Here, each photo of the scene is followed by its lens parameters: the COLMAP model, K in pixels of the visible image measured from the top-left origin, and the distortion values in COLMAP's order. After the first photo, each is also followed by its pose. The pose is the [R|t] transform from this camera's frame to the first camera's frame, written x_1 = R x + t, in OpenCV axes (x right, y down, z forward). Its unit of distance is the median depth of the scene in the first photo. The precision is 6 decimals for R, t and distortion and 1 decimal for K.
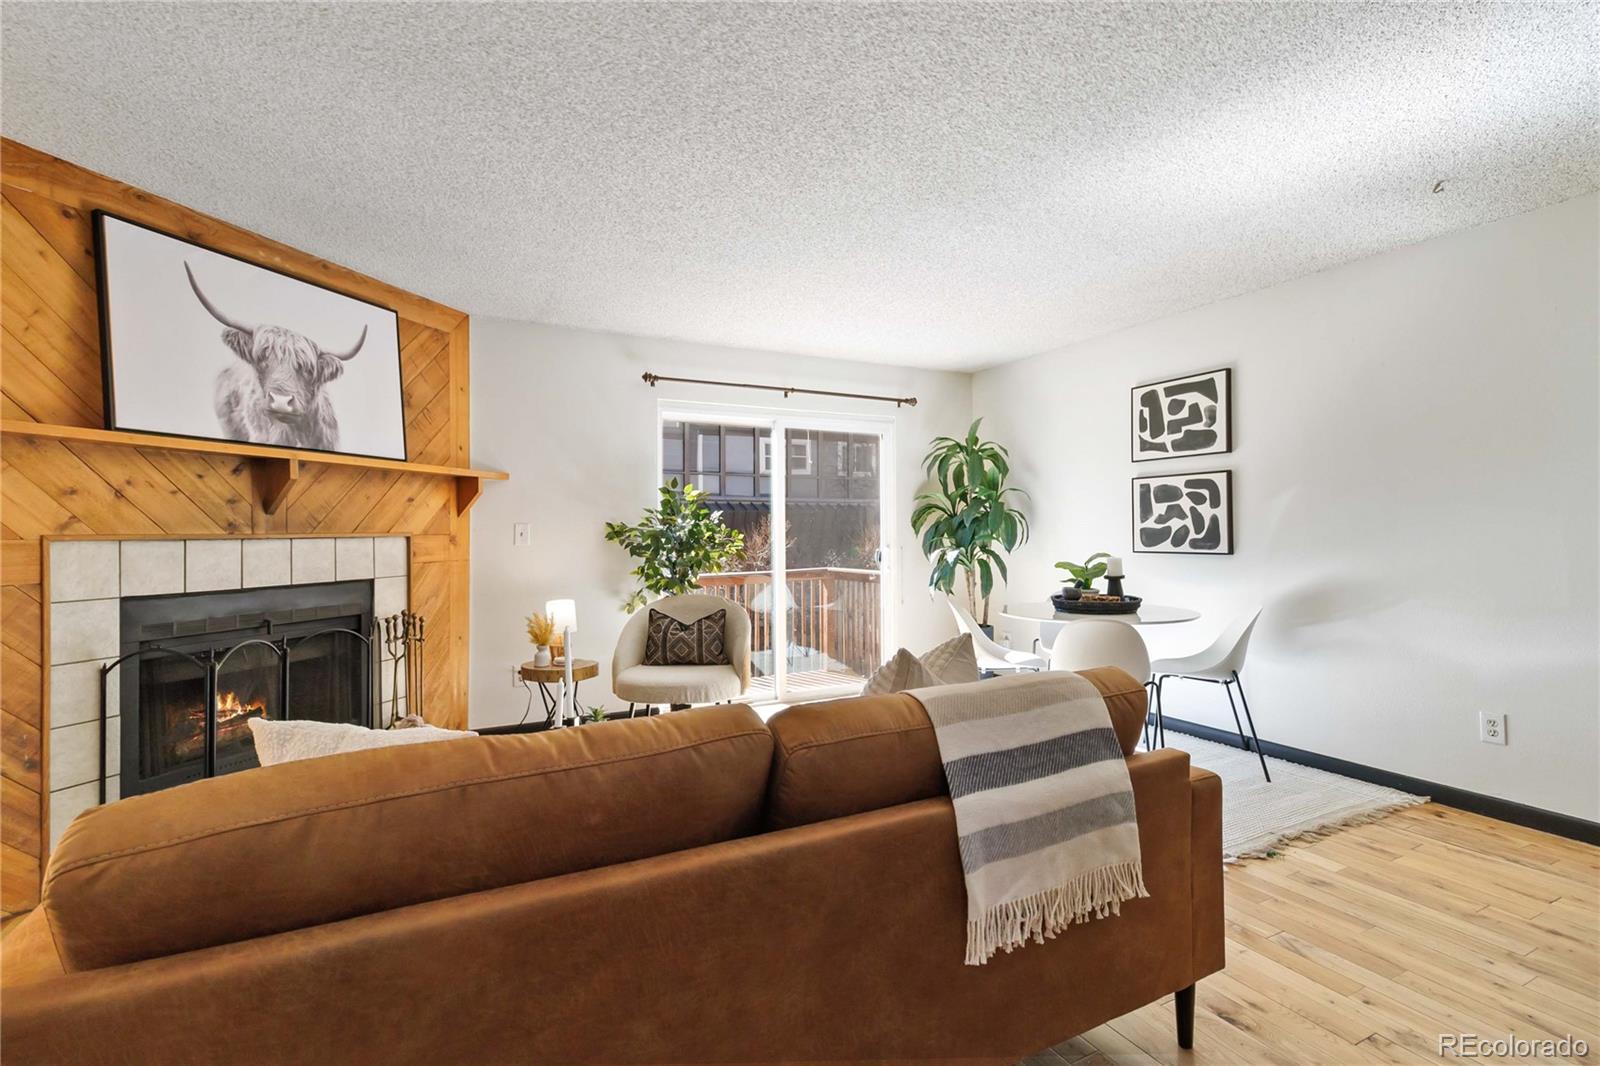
lens RADIAL K [[738.0, 0, 802.3], [0, 738.0, 511.2], [0, 0, 1]] dist [0.001363, -0.000102]
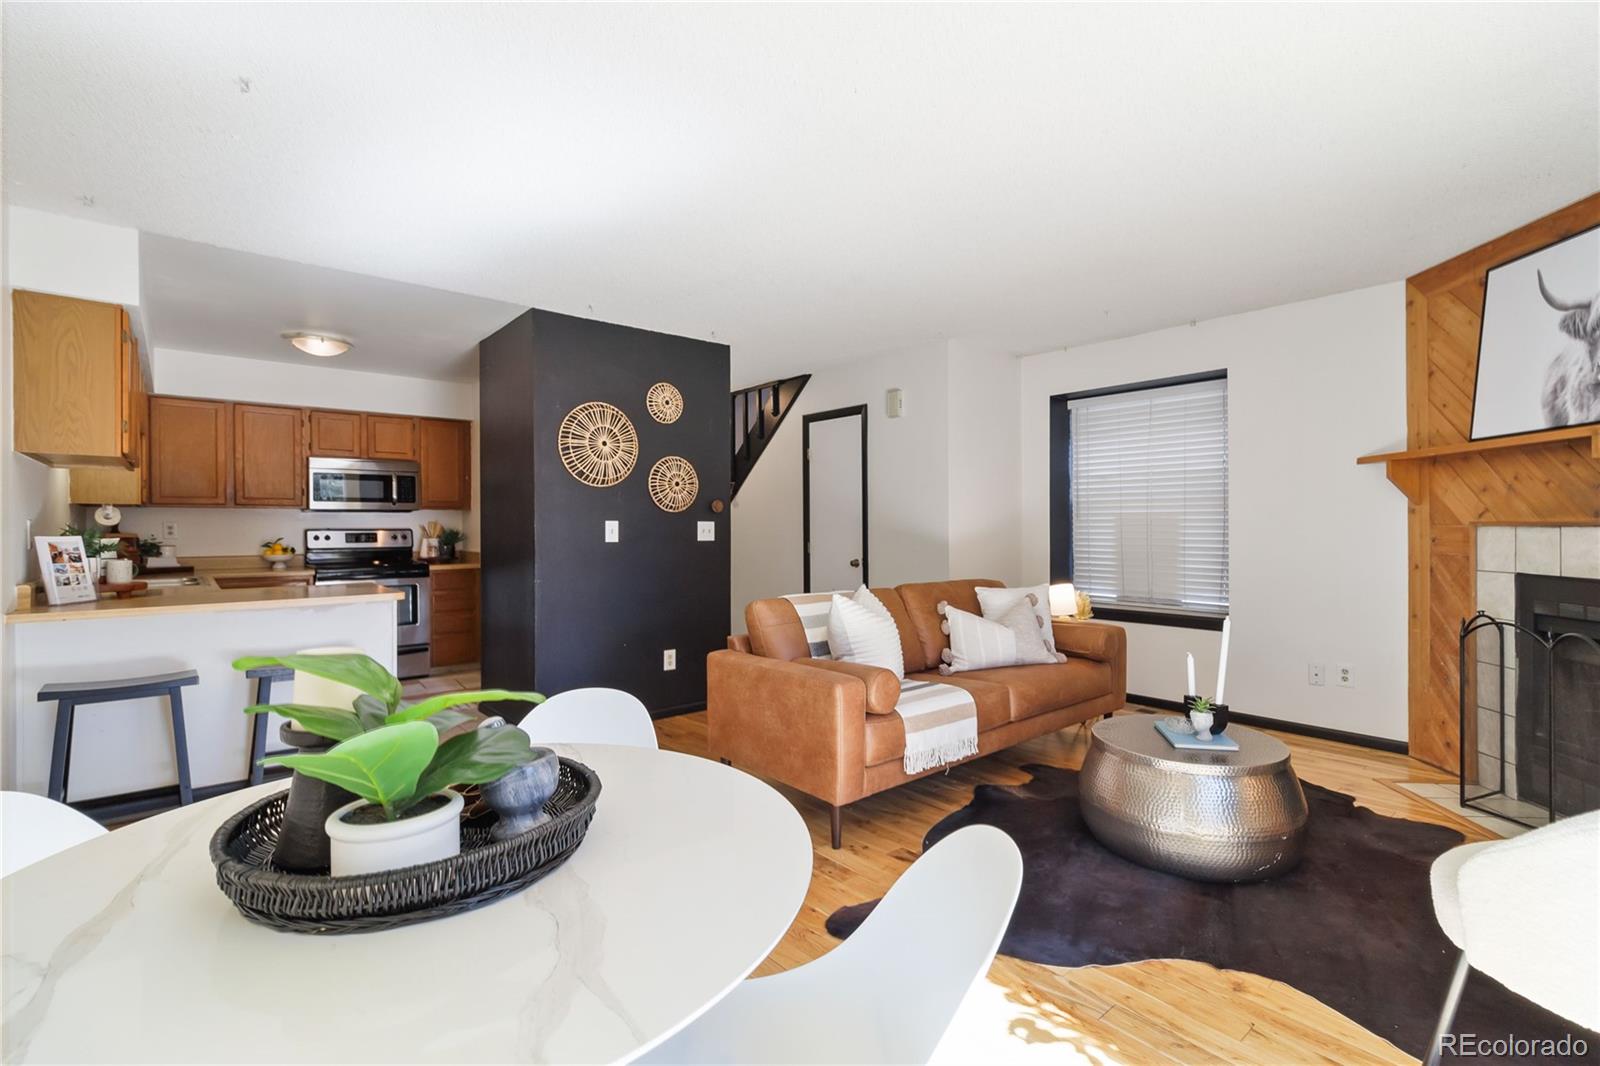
lens RADIAL K [[731.0, 0, 806.9], [0, 731.0, 528.3], [0, 0, 1]] dist [0.001937, -0.000056]
pose [[-0.972873, 0.012007, -0.231029, 0.398738], [0.017789, 0.999578, -0.022962, 0.040582], [0.230656, -0.026449, -0.972676, 1.549274]]
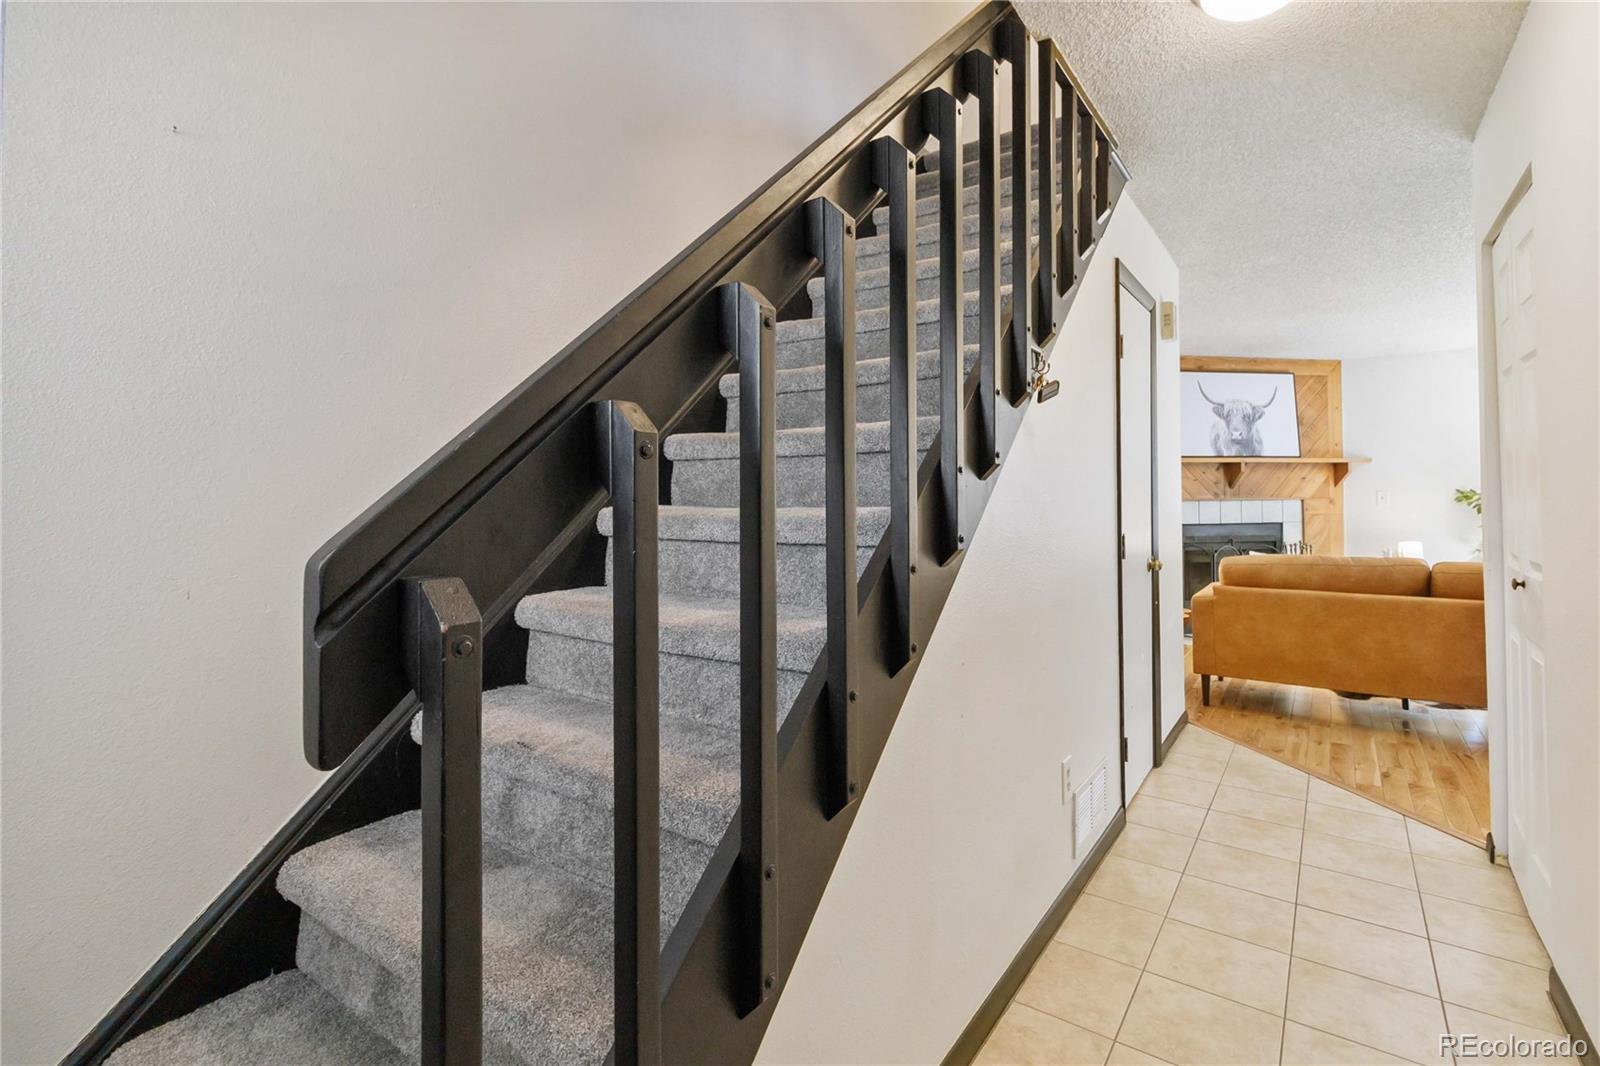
lens RADIAL K [[753.8, 0, 799.8], [0, 753.8, 501.7], [0, 0, 1]] dist [0.000078, 0.000259]
pose [[0.463490, 0.005048, -0.886088, 0.591873], [0.028711, 0.999373, 0.020712, -0.037118], [0.885637, -0.035041, 0.463054, -1.050938]]
